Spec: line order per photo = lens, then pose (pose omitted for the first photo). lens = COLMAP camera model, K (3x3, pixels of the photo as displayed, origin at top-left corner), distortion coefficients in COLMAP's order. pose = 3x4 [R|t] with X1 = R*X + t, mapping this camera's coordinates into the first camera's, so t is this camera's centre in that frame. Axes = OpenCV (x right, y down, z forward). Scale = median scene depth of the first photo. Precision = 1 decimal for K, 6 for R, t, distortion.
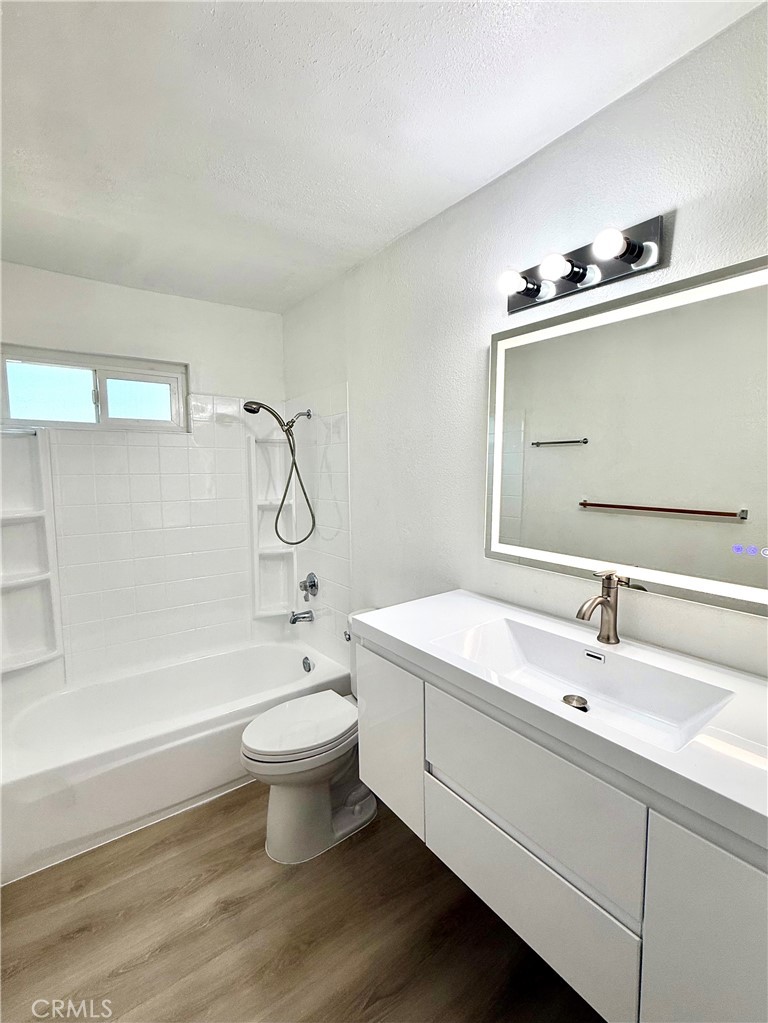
lens RADIAL K [[454.9, 0, 383.3], [0, 454.9, 510.3], [0, 0, 1]] dist [0.001448, -0.000390]
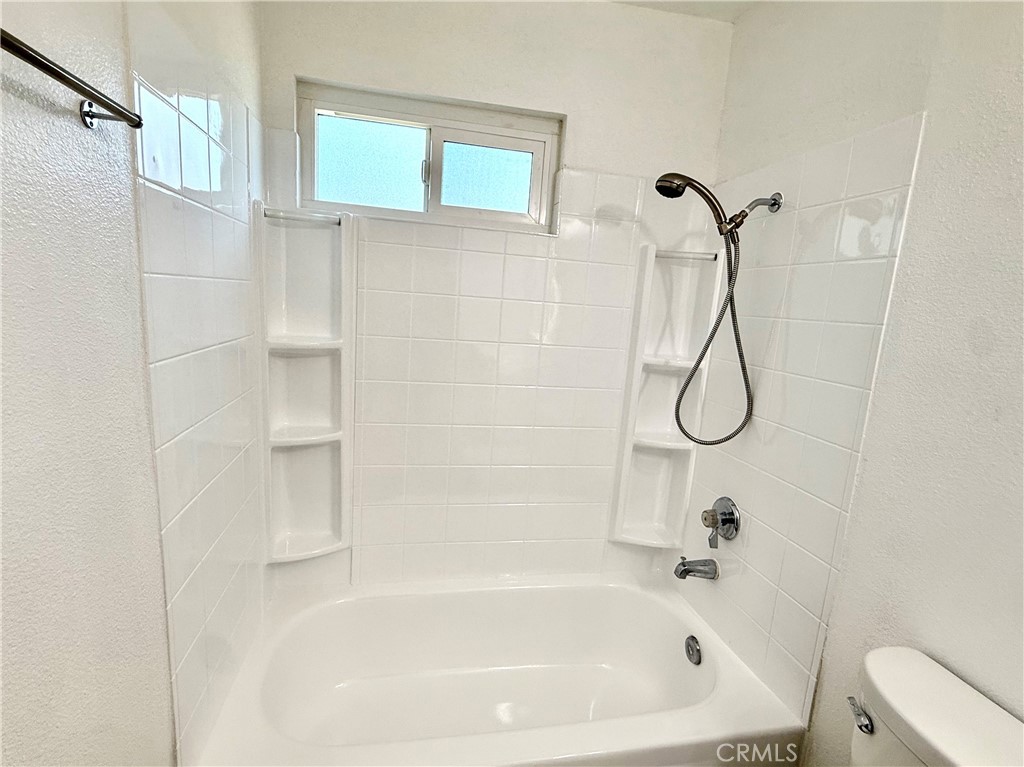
lens RADIAL K [[493.7, 0, 513.2], [0, 493.7, 383.6], [0, 0, 1]] dist [0.003103, -0.001387]
pose [[0.907609, 0.140587, -0.395576, -0.191922], [-0.114065, 0.989396, 0.089920, -0.026329], [0.404023, -0.036491, 0.914021, 0.380643]]
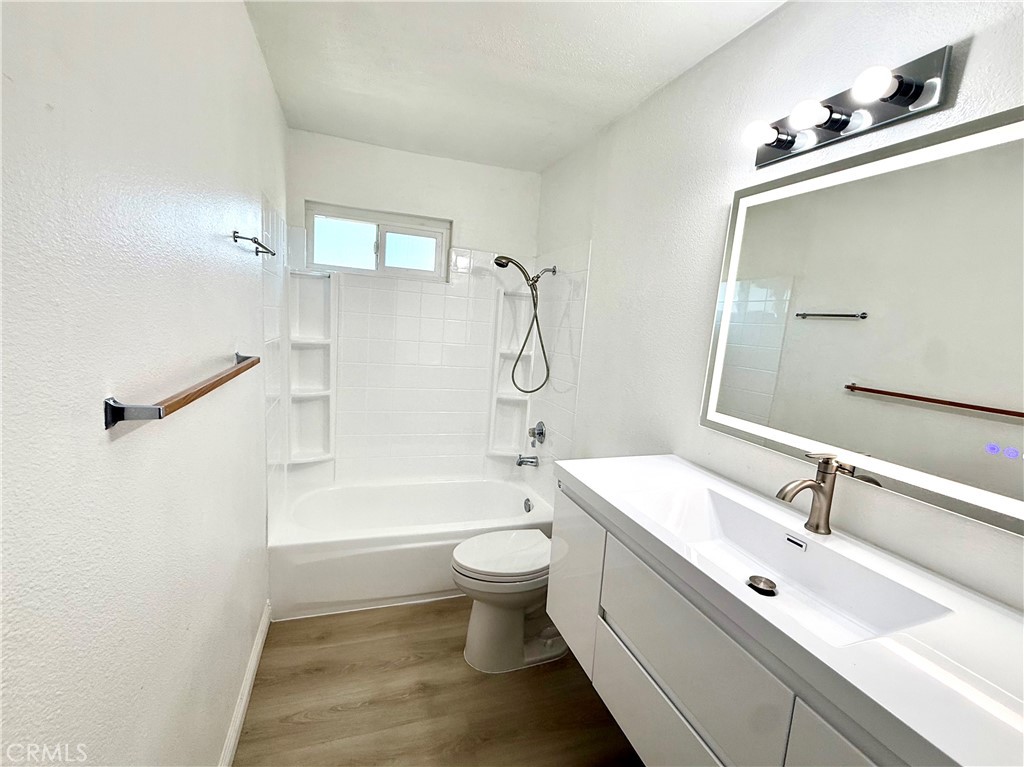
lens RADIAL K [[444.6, 0, 511.8], [0, 444.6, 384.4], [0, 0, 1]] dist [0.001249, -0.001133]
pose [[0.953178, 0.115043, -0.279673, 0.062256], [-0.105275, 0.993198, 0.049754, 0.008281], [0.283494, -0.017982, 0.958805, -0.012163]]
